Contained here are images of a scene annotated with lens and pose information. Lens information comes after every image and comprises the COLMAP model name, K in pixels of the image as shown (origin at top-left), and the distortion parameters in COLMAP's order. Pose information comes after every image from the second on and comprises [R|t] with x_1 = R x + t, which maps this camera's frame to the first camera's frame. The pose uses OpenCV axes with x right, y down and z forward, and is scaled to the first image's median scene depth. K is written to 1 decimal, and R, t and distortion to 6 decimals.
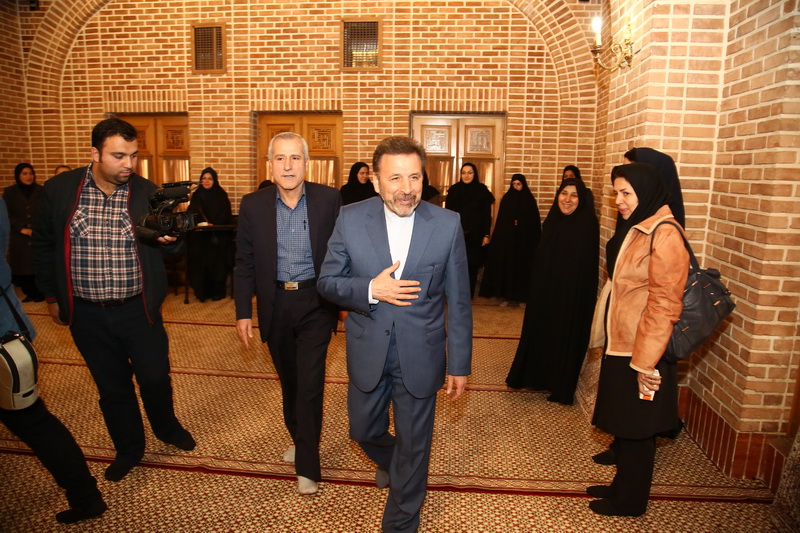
lens RADIAL K [[534.3, 0, 402.9], [0, 534.3, 271.2], [0, 0, 1]] dist [-0.124572, 0.061552]
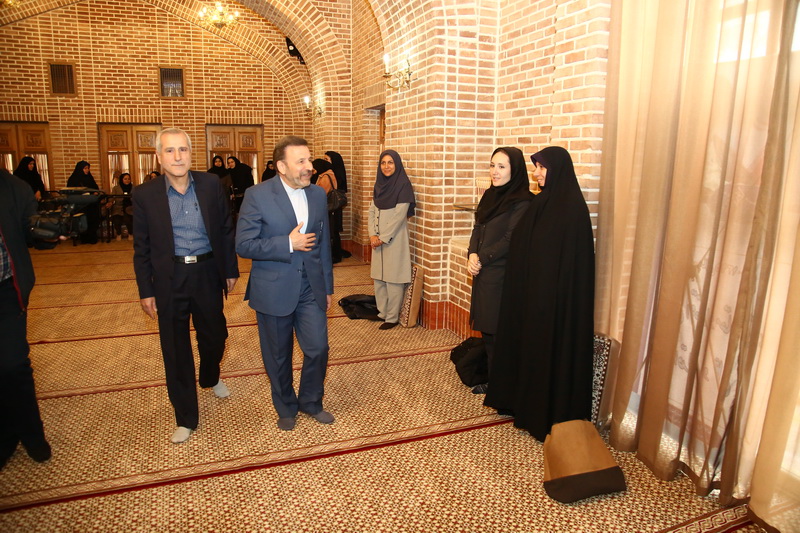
lens RADIAL K [[534.3, 0, 404.9], [0, 534.3, 266.5], [0, 0, 1]] dist [-0.124572, 0.061552]
pose [[0.885127, -0.096855, 0.455159, -0.221342], [0.088577, 0.995284, 0.039538, 0.134535], [-0.456842, 0.005320, 0.889532, -0.744368]]
